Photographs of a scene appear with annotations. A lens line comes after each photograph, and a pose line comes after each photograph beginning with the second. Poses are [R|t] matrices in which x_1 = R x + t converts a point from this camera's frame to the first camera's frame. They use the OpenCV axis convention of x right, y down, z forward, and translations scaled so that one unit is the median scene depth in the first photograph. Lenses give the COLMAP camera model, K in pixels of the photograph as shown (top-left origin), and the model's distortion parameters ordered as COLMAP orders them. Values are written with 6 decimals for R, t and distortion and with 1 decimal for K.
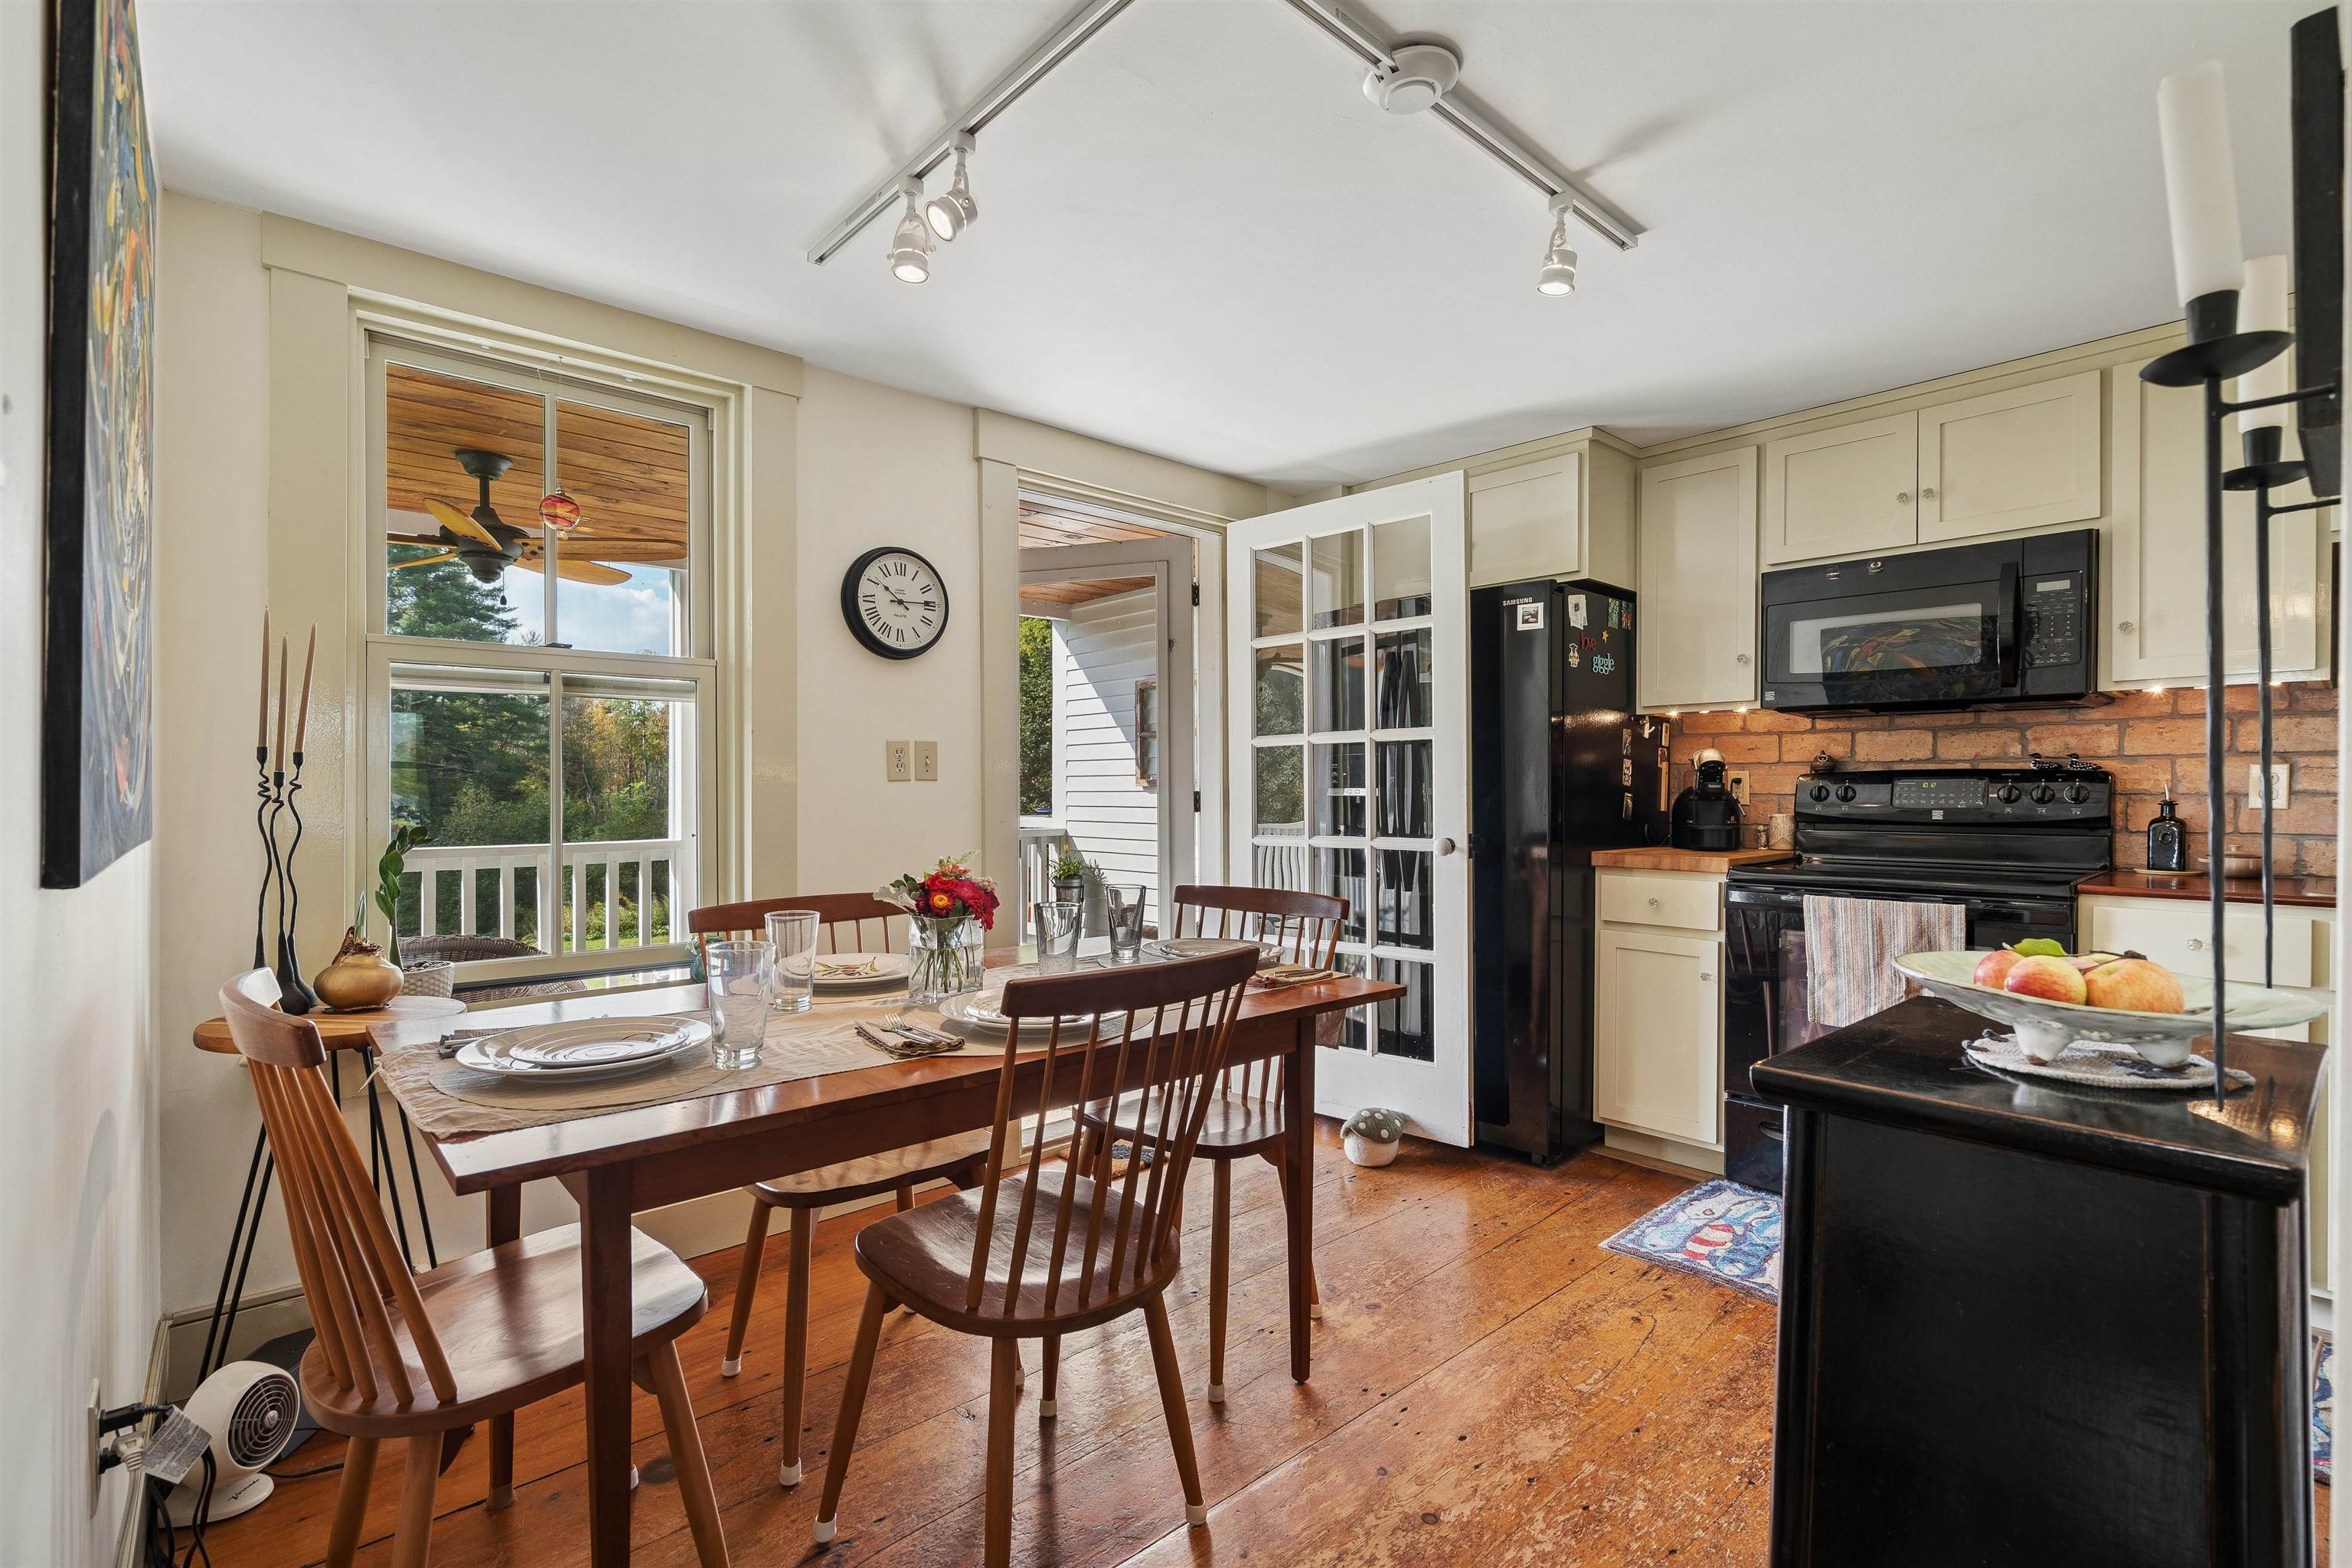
lens RADIAL K [[1088.0, 0, 1176.0], [0, 1088.0, 784.0], [0, 0, 1]] dist [0.000913, 0.001407]
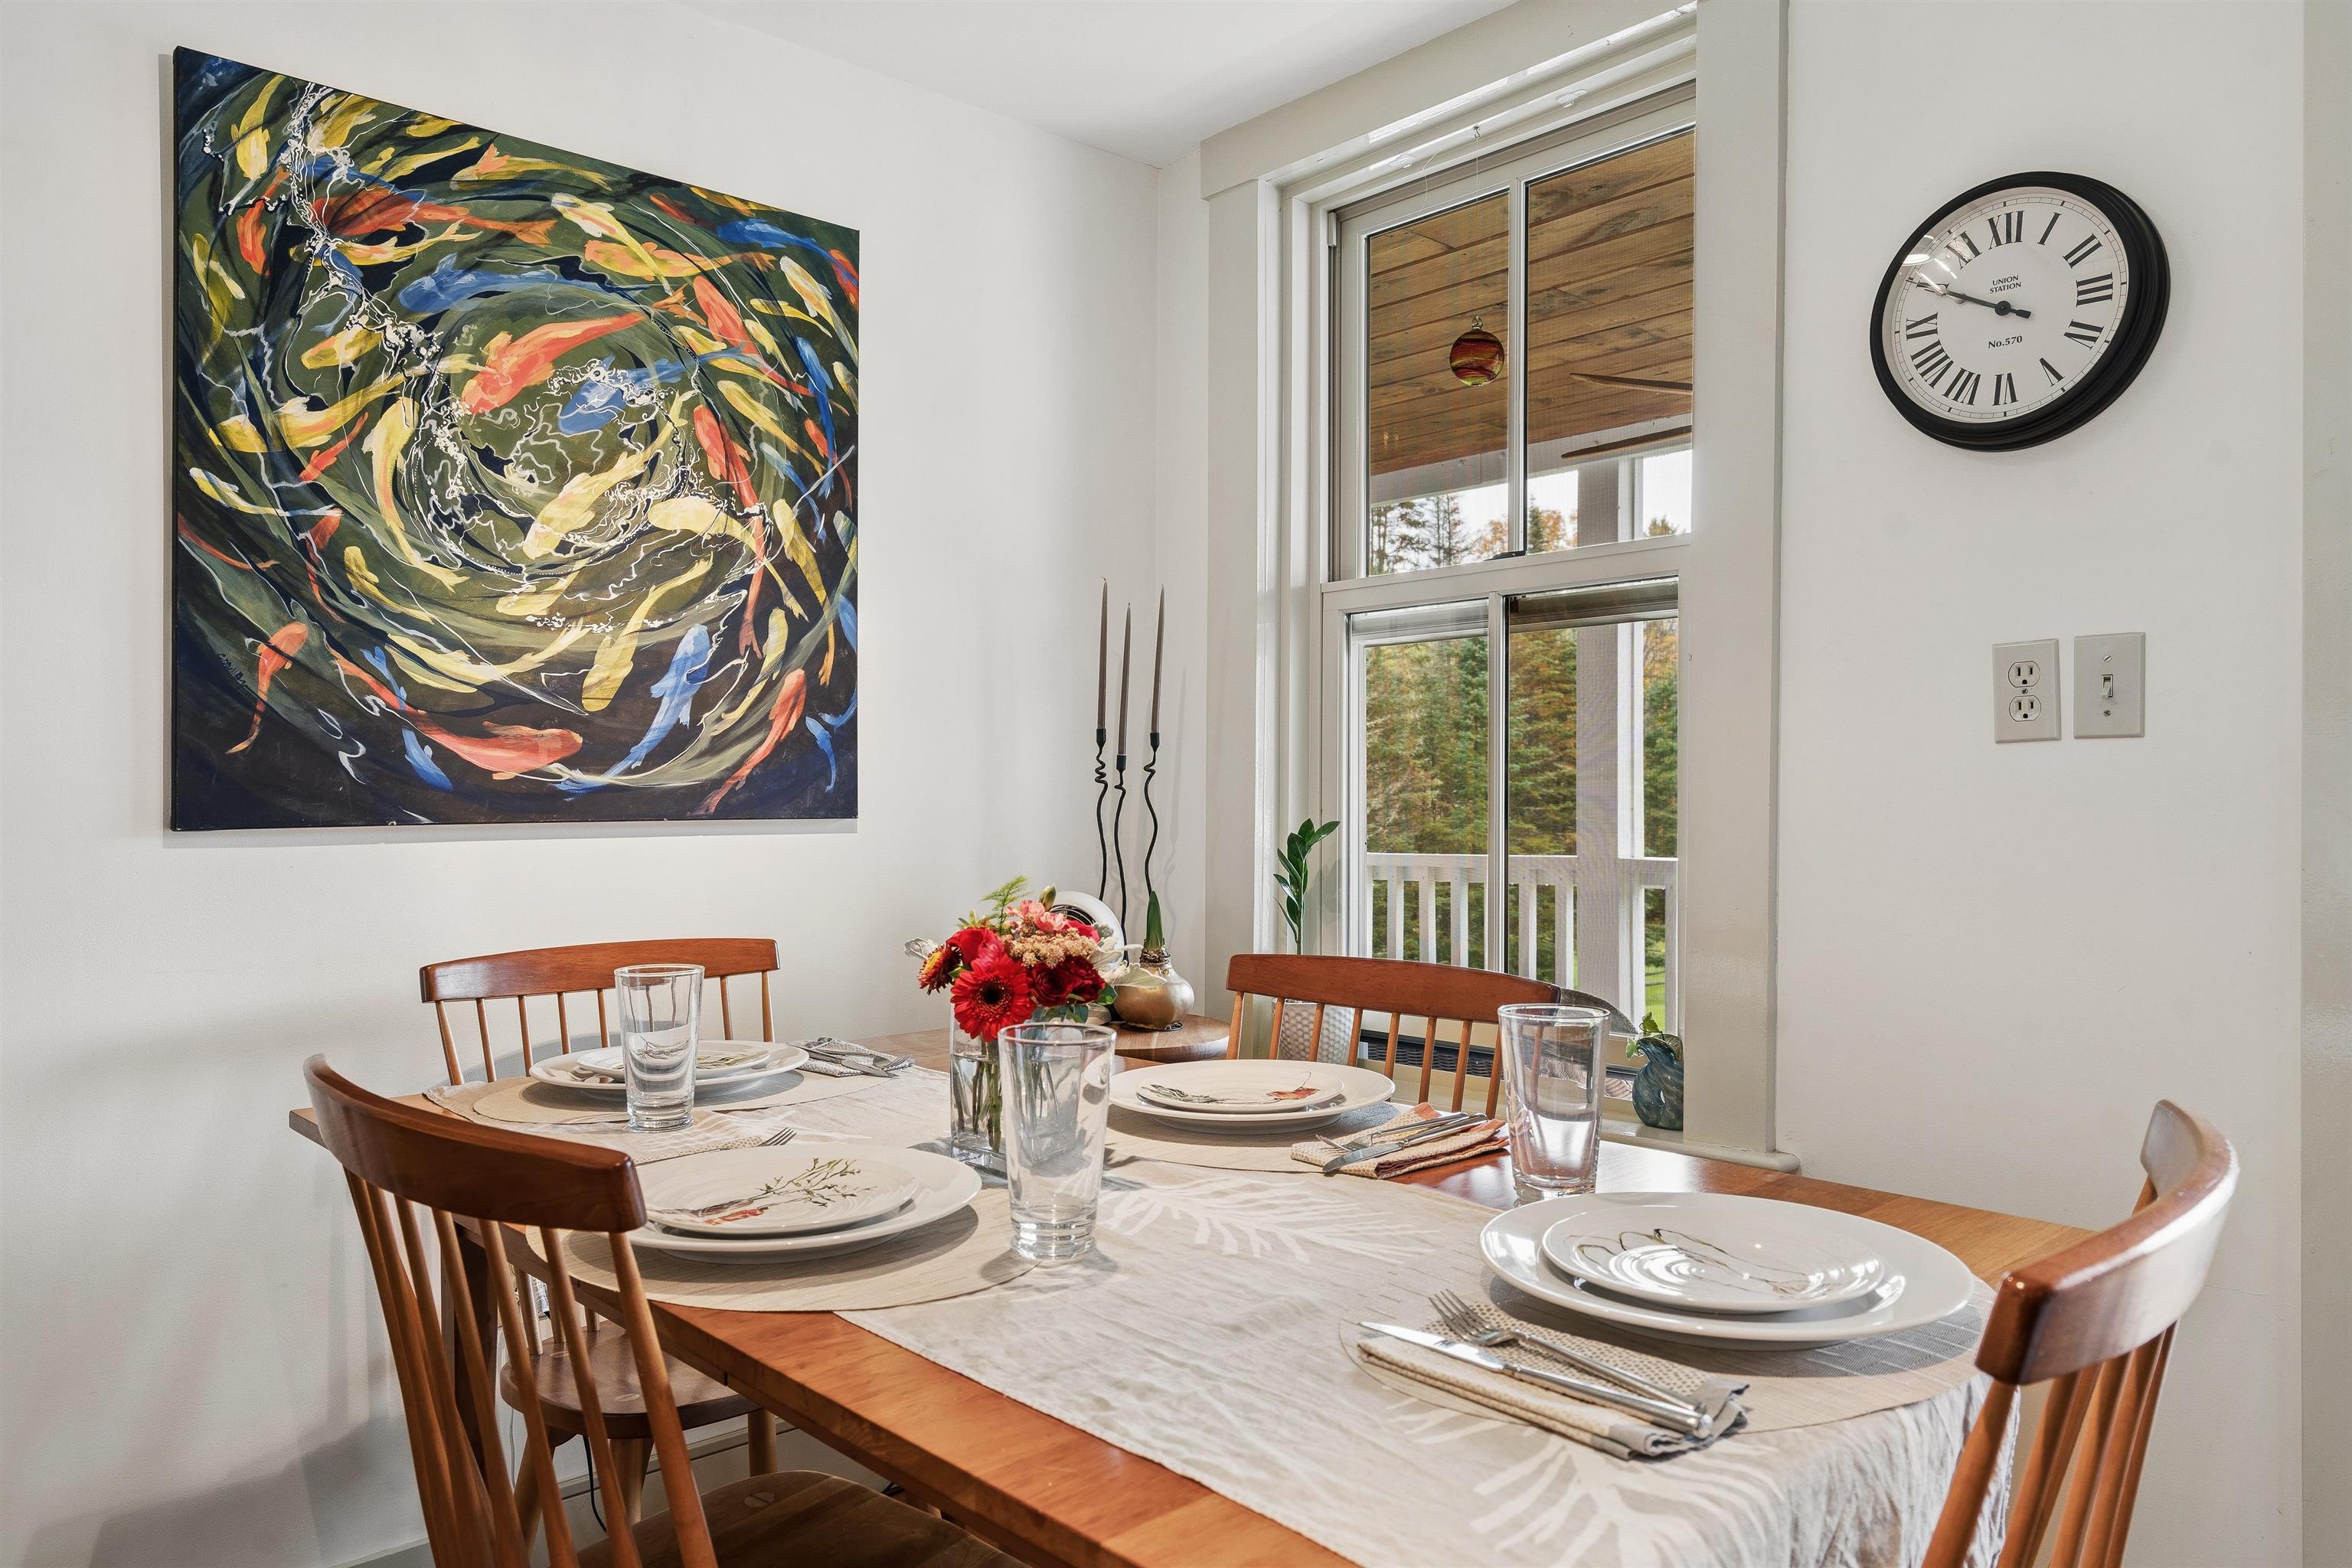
lens RADIAL K [[1596.1, 0, 1176.0], [0, 1596.1, 784.0], [0, 0, 1]] dist [0.002900, 0.001573]
pose [[0.007809, -0.008451, -0.999934, 0.353310], [0.004477, 0.999955, -0.008416, 0.016792], [0.999959, -0.004411, 0.007847, 0.689499]]
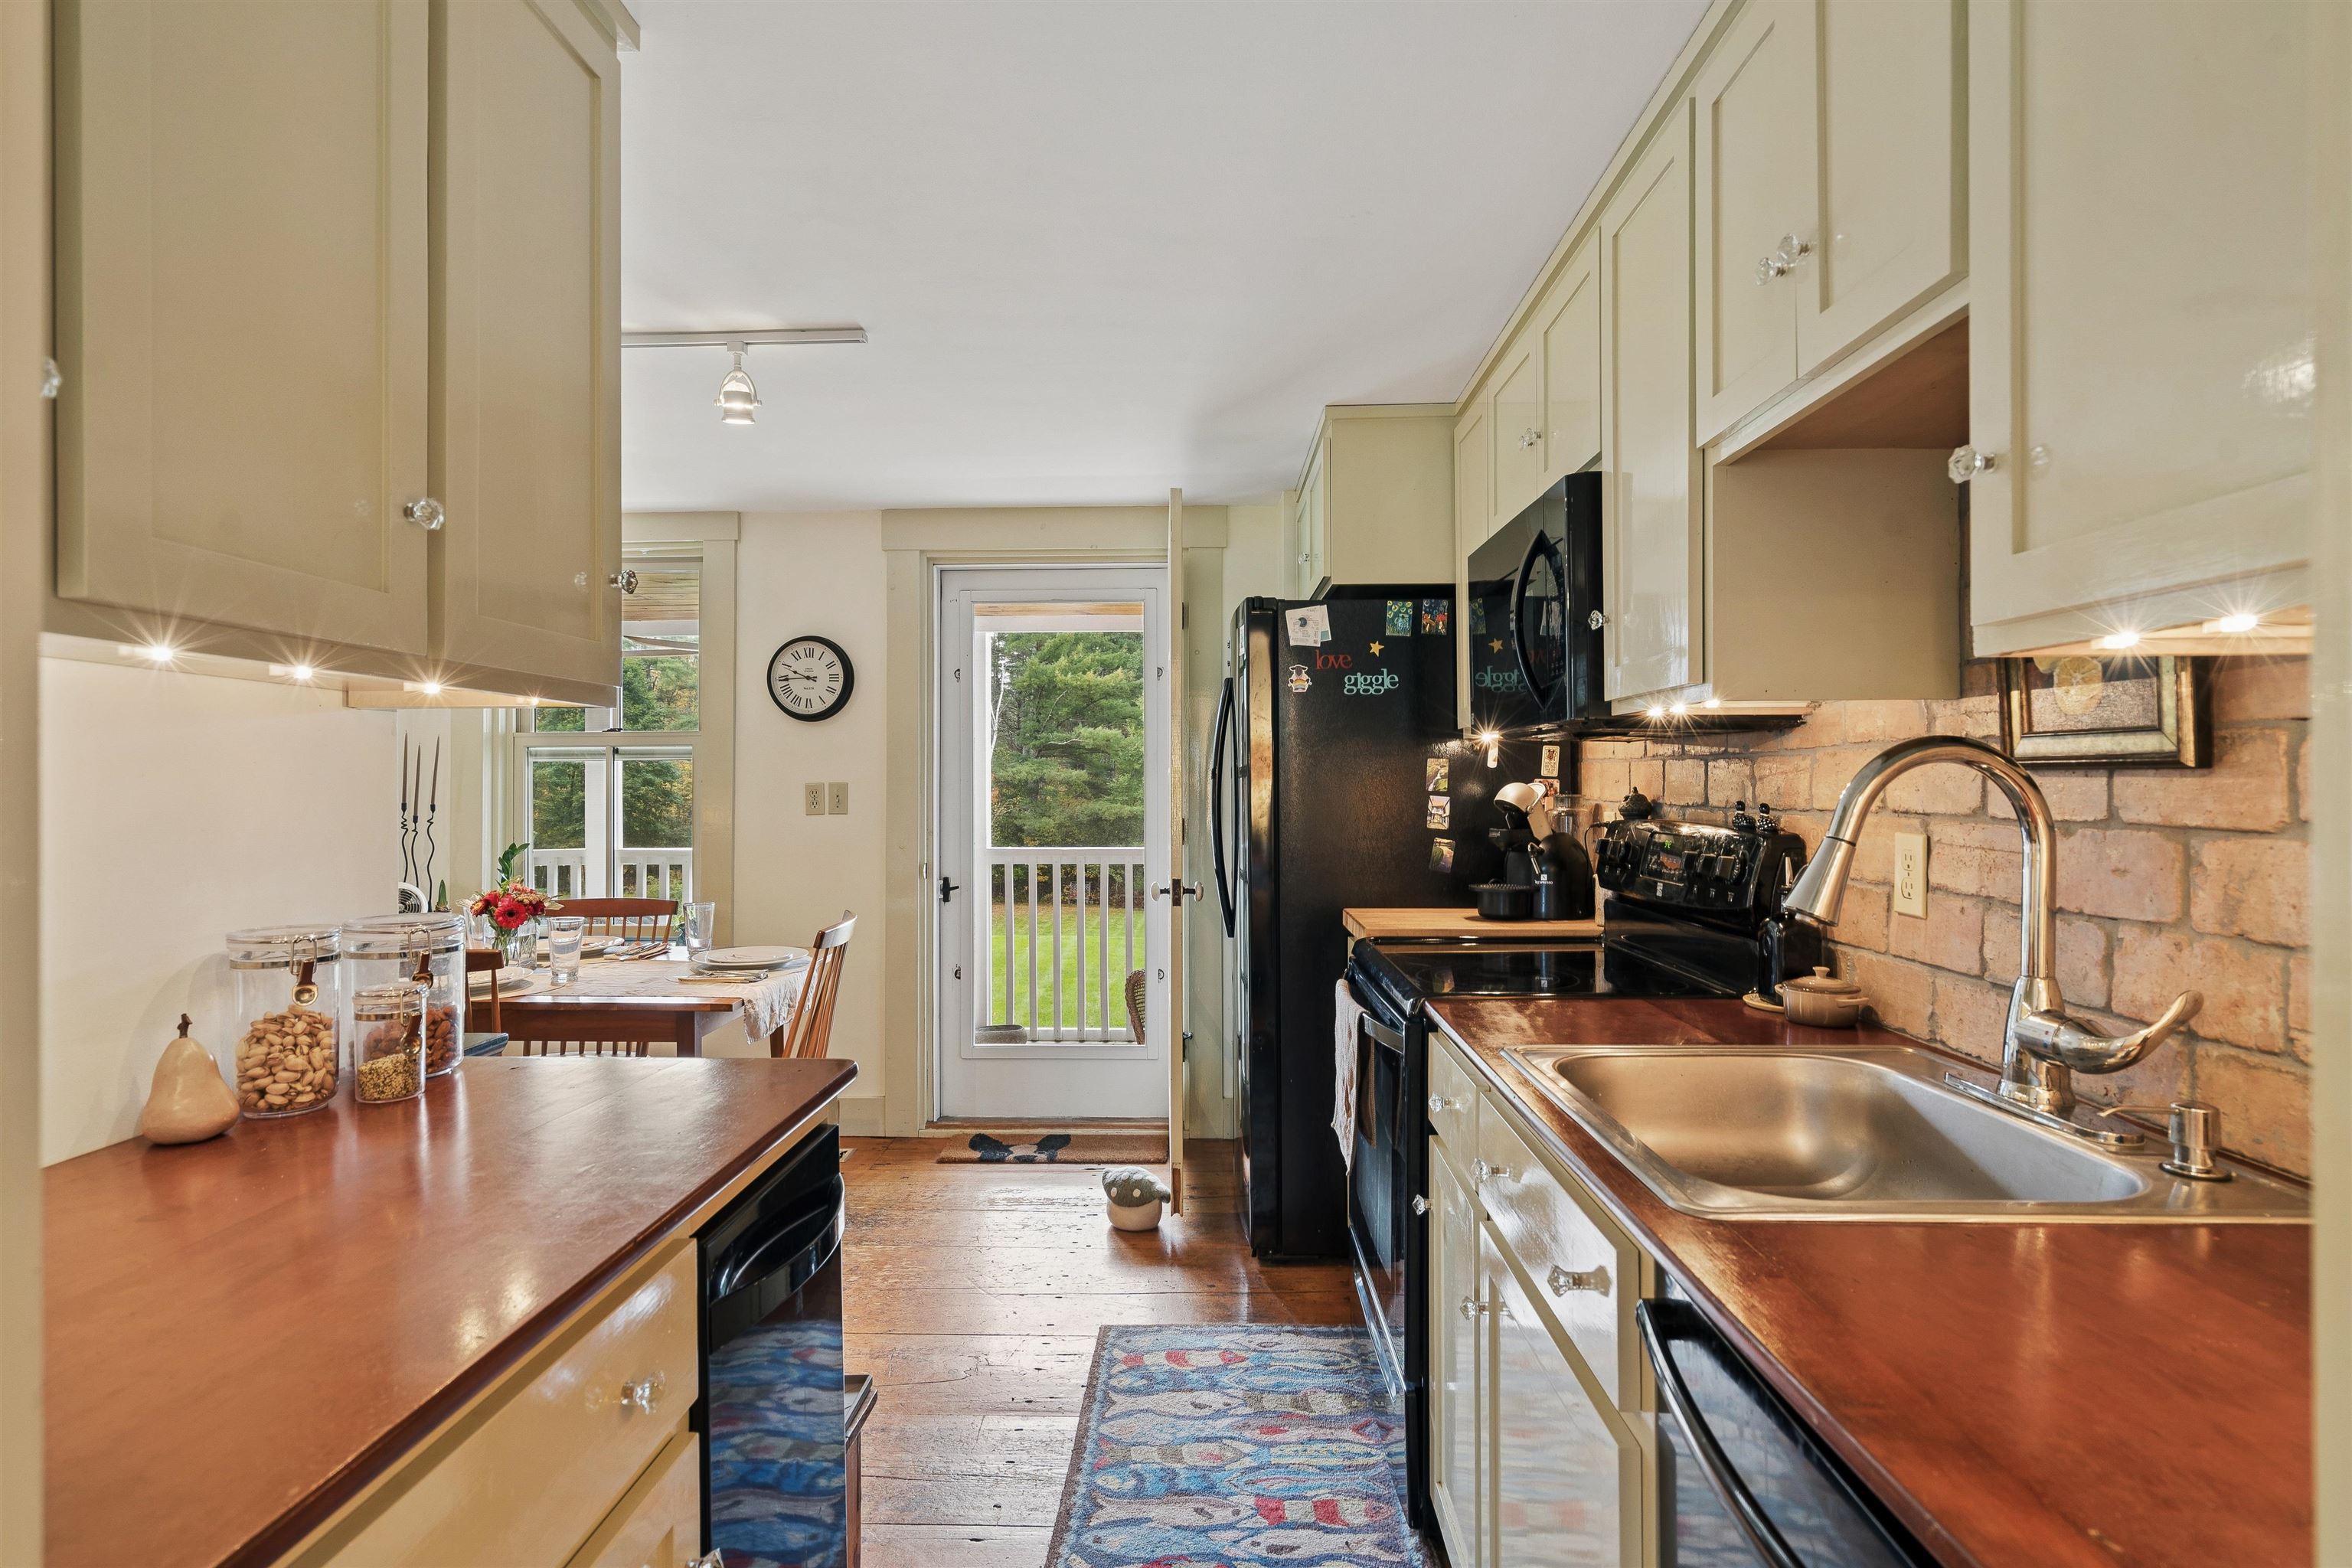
lens RADIAL K [[1211.8, 0, 1157.0], [0, 1211.8, 783.1], [0, 0, 1]] dist [0.001614, 0.000370]
pose [[0.707230, -0.002044, -0.706981, 1.078163], [0.005732, 0.999980, 0.002842, -0.044102], [0.706961, -0.006062, 0.707227, 0.273550]]
